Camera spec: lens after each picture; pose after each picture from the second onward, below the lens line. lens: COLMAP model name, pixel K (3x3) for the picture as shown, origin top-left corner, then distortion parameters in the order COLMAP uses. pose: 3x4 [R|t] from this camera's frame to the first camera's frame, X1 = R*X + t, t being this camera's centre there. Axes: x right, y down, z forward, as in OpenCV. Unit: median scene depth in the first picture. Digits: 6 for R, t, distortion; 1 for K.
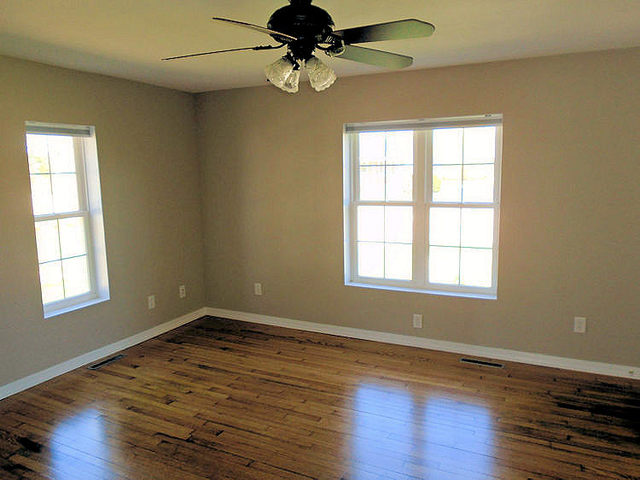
lens RADIAL K [[495.3, 0, 321.0], [0, 495.3, 238.5], [0, 0, 1]] dist [-0.004626, -0.004064]
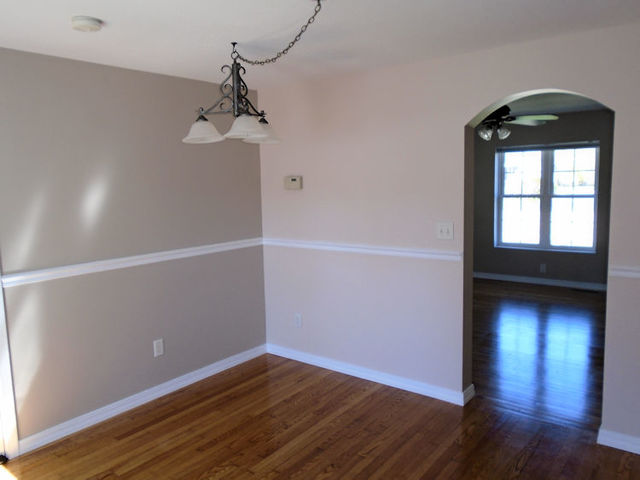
lens RADIAL K [[495.3, 0, 321.0], [0, 495.3, 239.8], [0, 0, 1]] dist [-0.004626, -0.004064]
pose [[0.978359, 0.010843, -0.206631, -0.177107], [-0.012170, 0.999913, -0.005151, 0.089211], [0.206557, 0.007554, 0.978405, -0.714979]]
